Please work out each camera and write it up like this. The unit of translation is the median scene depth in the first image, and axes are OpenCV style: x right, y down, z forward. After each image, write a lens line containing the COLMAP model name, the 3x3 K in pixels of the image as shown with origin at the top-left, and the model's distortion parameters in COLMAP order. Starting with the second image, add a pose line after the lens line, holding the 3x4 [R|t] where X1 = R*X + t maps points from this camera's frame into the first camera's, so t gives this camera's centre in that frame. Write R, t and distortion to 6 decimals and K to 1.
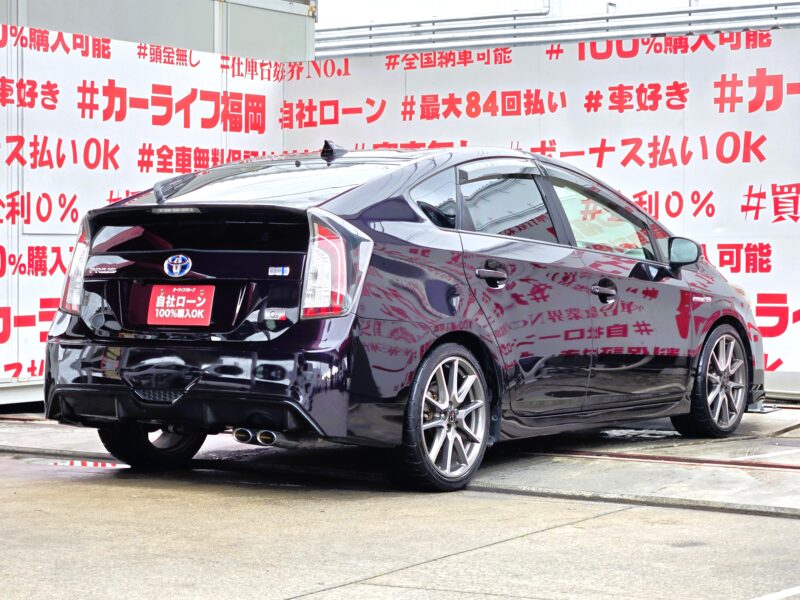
lens RADIAL K [[1918.8, 0, 400.0], [0, 1918.8, 300.0], [0, 0, 1]] dist [-0.484831, 7.760698]
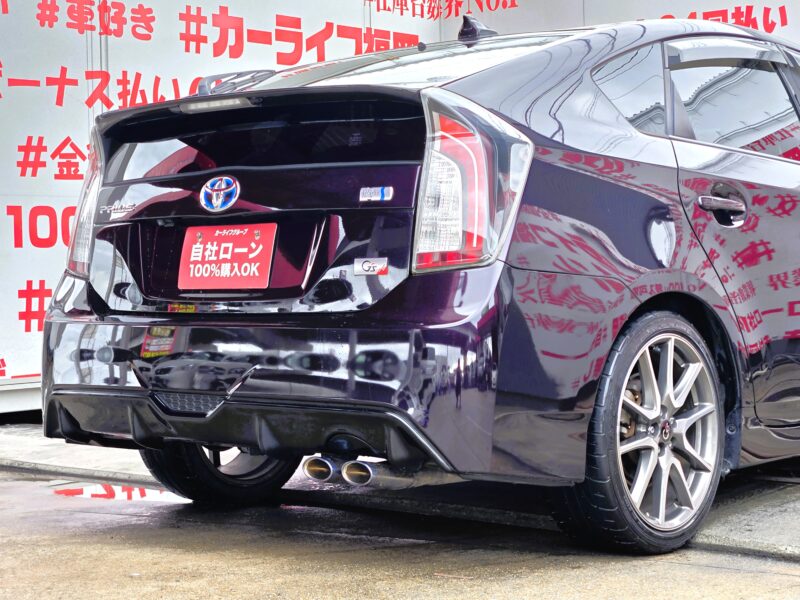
lens RADIAL K [[1918.8, 0, 400.0], [0, 1918.8, 300.0], [0, 0, 1]] dist [-0.484831, 7.760698]
pose [[0.995365, -0.014612, -0.095052, 0.000388], [0.015261, 0.999865, 0.006106, 0.007461], [0.094950, -0.007528, 0.995454, 0.207679]]
